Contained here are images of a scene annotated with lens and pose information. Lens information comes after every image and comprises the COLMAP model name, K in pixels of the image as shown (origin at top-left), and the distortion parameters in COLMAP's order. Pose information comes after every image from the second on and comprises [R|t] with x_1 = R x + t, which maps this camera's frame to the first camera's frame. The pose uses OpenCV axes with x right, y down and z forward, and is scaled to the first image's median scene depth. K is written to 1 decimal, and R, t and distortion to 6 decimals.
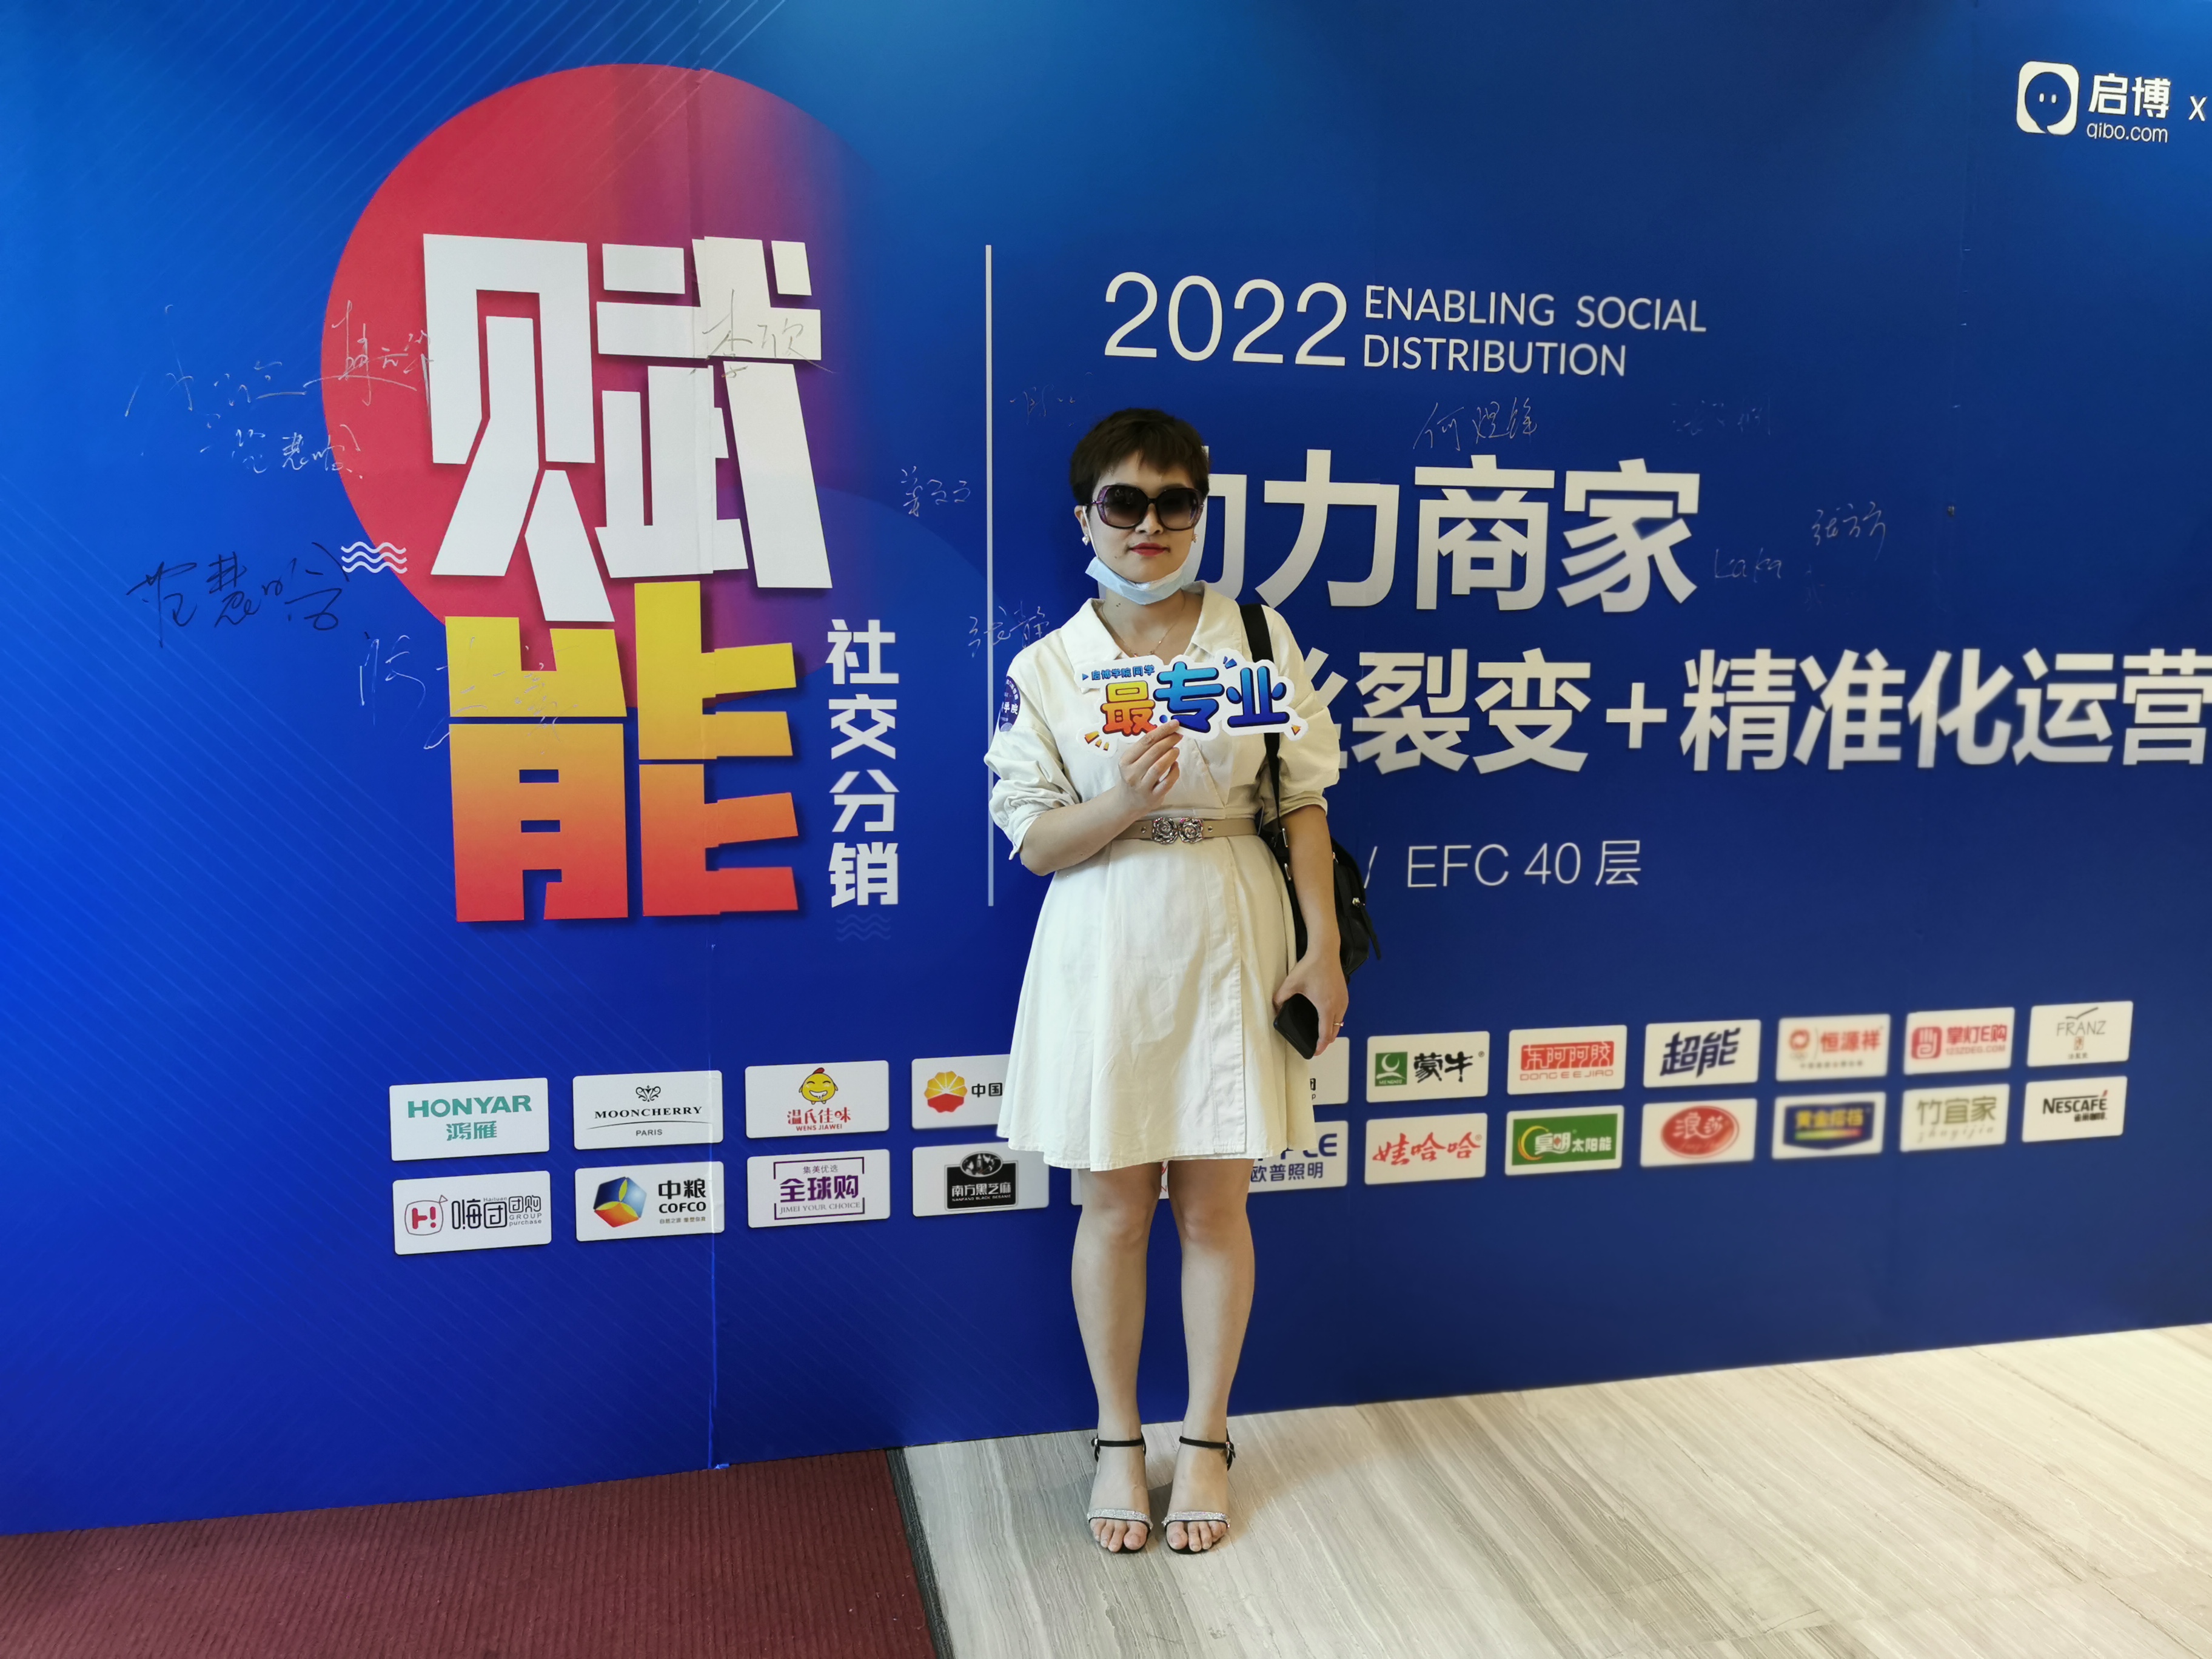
lens RADIAL K [[1706.1, 0, 1095.9], [0, 1706.1, 831.2], [0, 0, 1]] dist [0.068948, -0.045363]
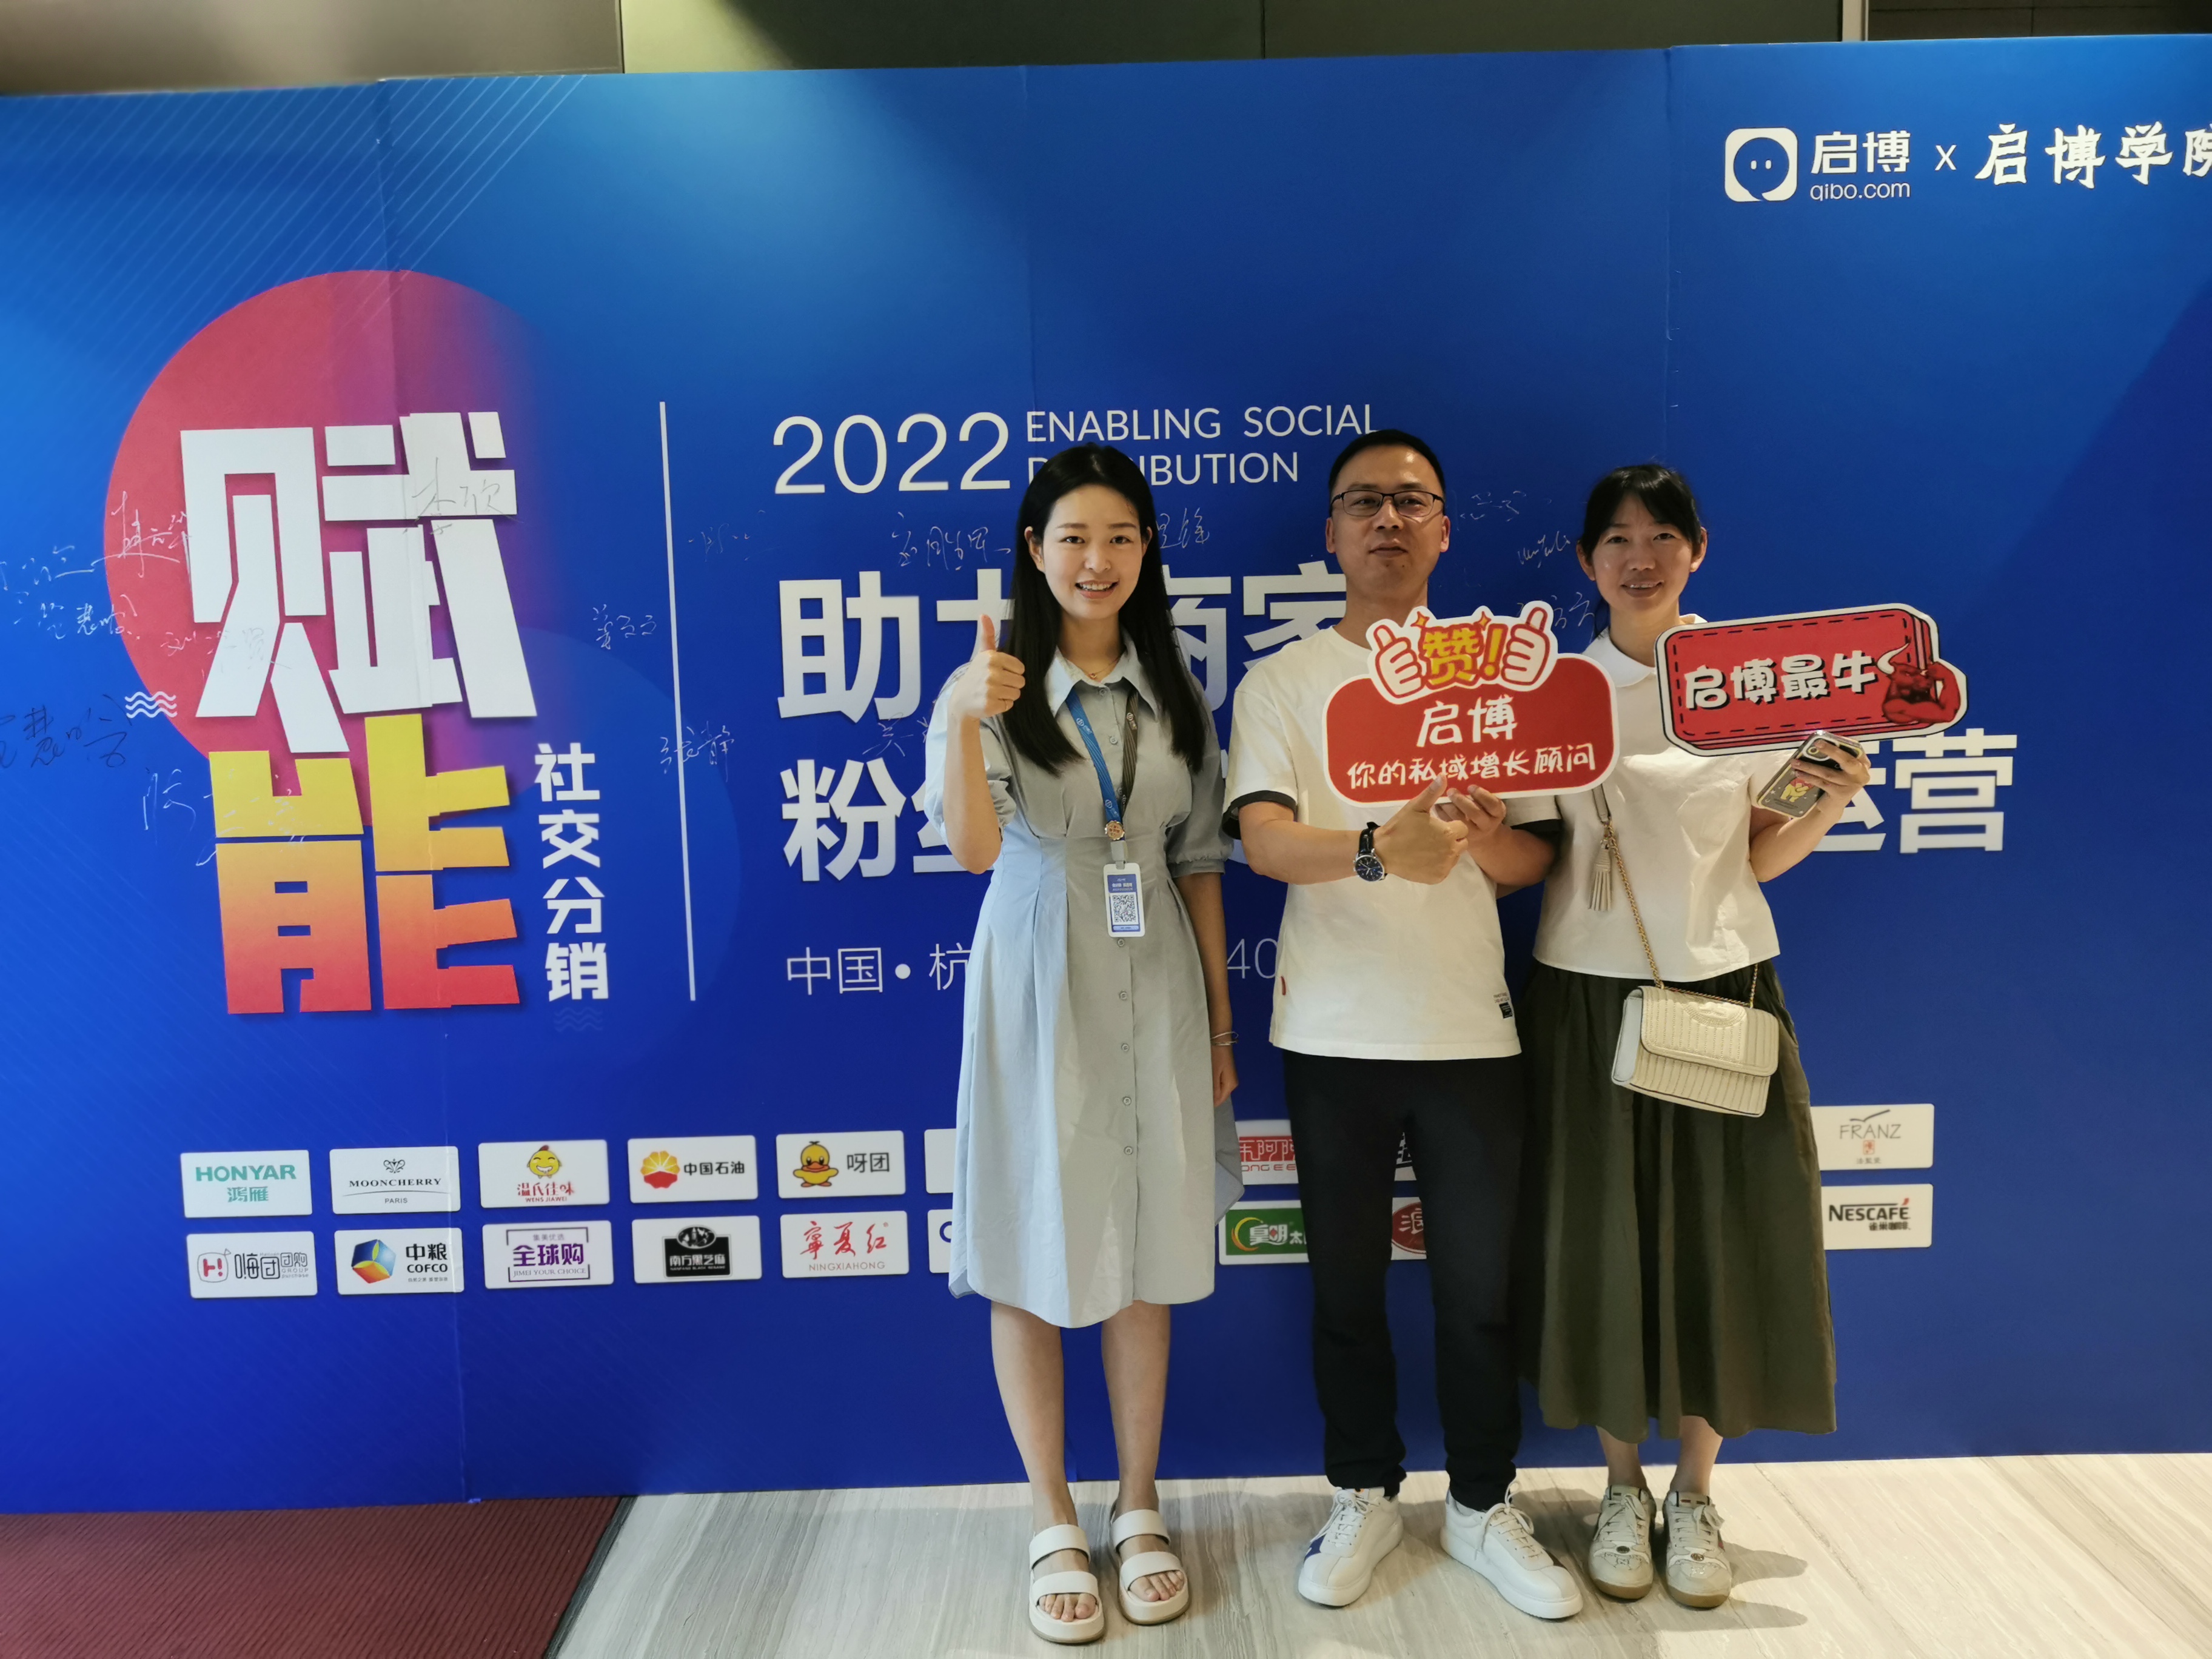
lens RADIAL K [[1706.1, 0, 1109.9], [0, 1706.1, 839.7], [0, 0, 1]] dist [0.068948, -0.045363]
pose [[0.975394, -0.009830, -0.220249, 0.445634], [0.007588, 0.999910, -0.011020, -0.045119], [0.220337, 0.009078, 0.975381, -0.008260]]
